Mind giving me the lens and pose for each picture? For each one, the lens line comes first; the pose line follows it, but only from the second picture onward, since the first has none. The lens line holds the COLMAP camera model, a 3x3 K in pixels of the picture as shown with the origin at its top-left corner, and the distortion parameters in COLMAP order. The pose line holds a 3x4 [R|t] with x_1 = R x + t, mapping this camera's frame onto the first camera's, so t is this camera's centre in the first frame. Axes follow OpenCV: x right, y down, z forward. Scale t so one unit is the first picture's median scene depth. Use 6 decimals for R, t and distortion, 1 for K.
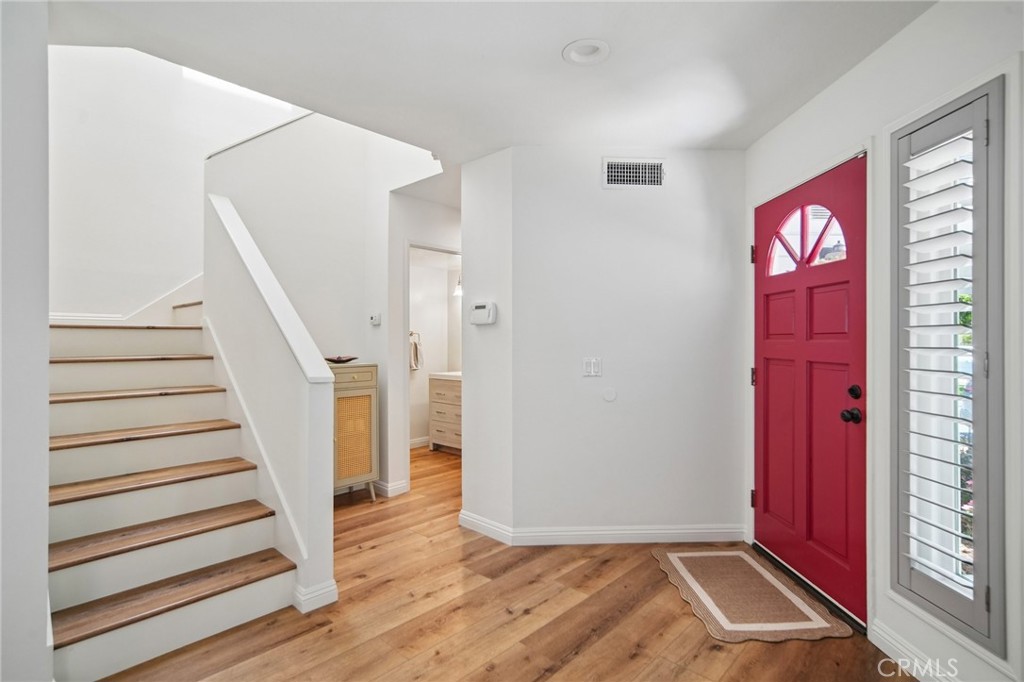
lens RADIAL K [[497.4, 0, 516.9], [0, 497.4, 335.7], [0, 0, 1]] dist [0.000527, 0.000008]
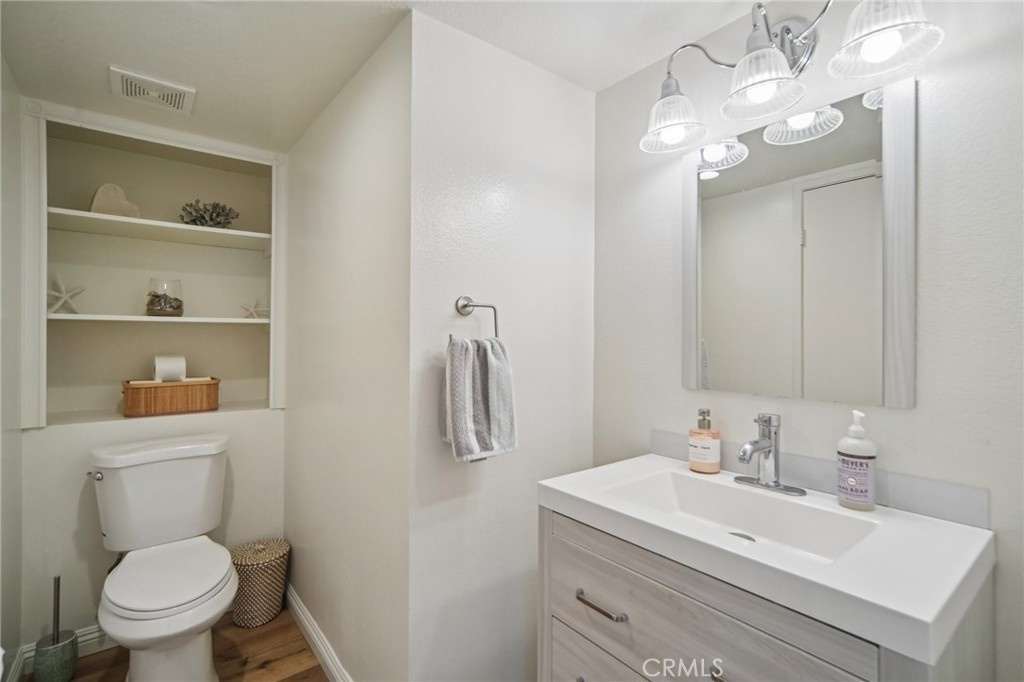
lens RADIAL K [[472.1, 0, 510.3], [0, 472.1, 339.5], [0, 0, 1]] dist [-0.022405, 0.005209]
pose [[0.987837, 0.008979, -0.155235, -0.155391], [-0.008068, 0.999946, 0.006498, 0.010570], [0.155285, -0.005166, 0.987856, 0.780812]]
